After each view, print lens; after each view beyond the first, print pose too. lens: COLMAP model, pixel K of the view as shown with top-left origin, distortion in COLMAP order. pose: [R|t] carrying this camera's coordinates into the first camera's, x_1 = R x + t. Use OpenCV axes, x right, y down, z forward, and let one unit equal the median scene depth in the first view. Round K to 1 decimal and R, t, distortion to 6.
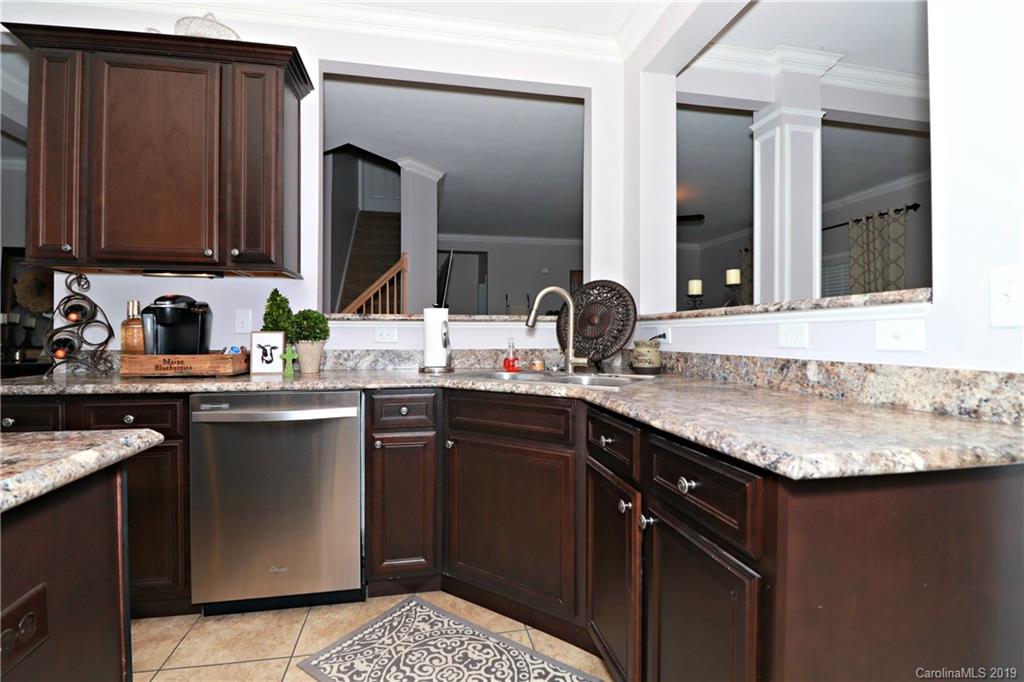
lens RADIAL K [[485.8, 0, 508.2], [0, 485.8, 337.0], [0, 0, 1]] dist [-0.005687, -0.000779]
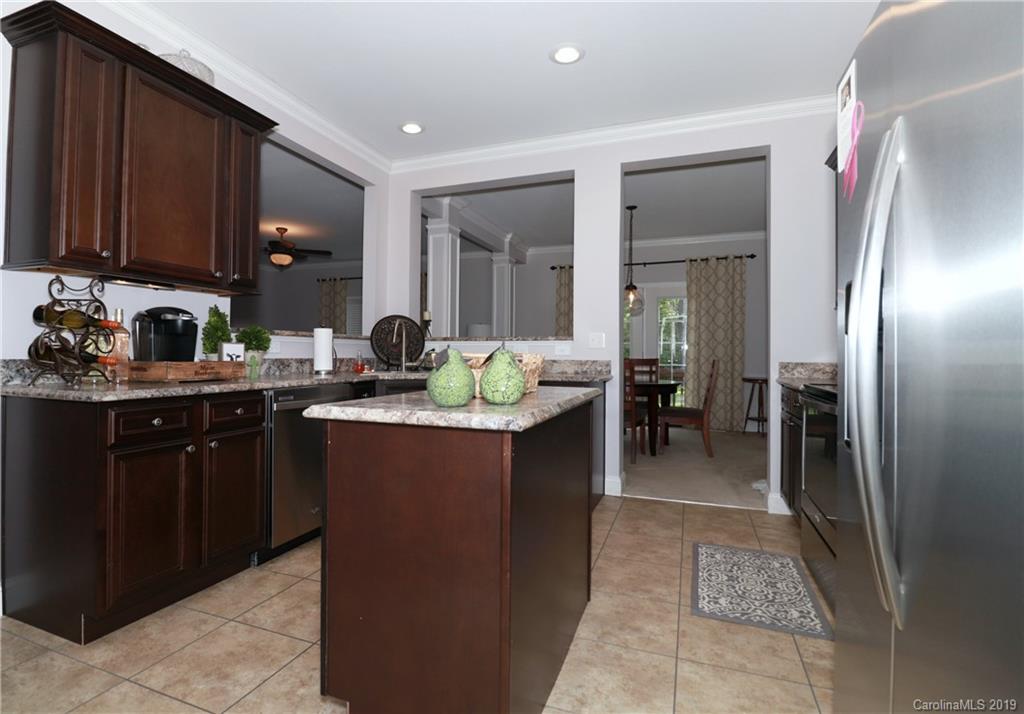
lens RADIAL K [[558.1, 0, 504.9], [0, 558.1, 343.0], [0, 0, 1]] dist [0.045971, -0.000513]
pose [[0.496728, 0.021168, 0.867648, -1.365125], [-0.007906, 0.999771, -0.019865, 0.011829], [-0.867870, 0.003008, 0.496782, -0.261551]]
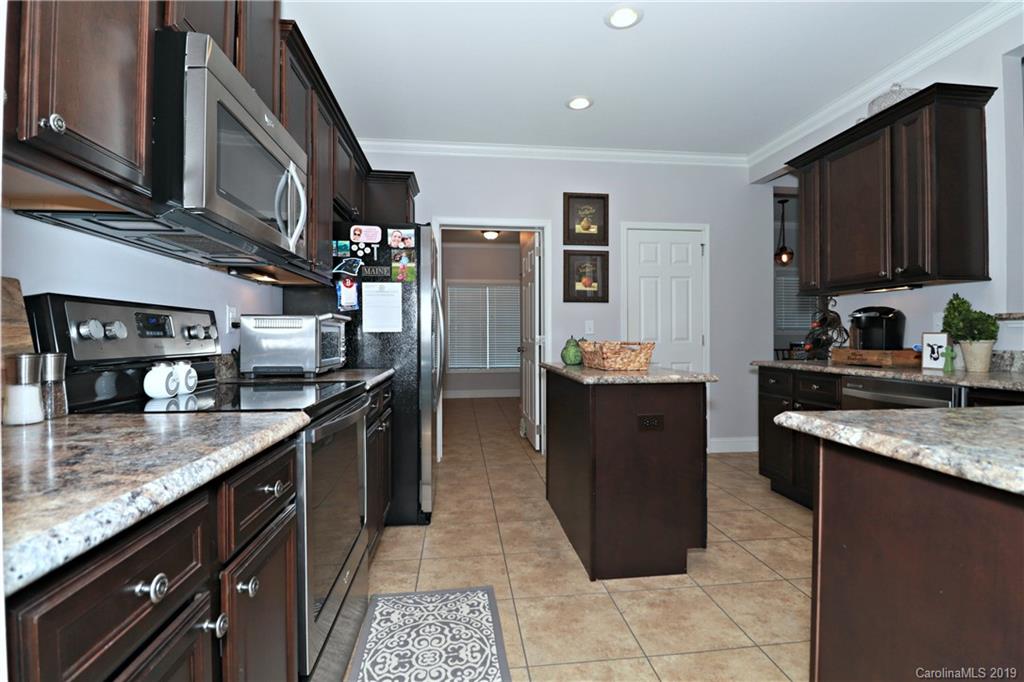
lens RADIAL K [[485.8, 0, 508.2], [0, 485.8, 337.0], [0, 0, 1]] dist [-0.005687, -0.000779]
pose [[-0.055837, 0.002823, -0.998436, 0.708835], [0.001138, 0.999996, 0.002764, -0.004919], [0.998439, -0.000982, -0.055840, 0.051097]]
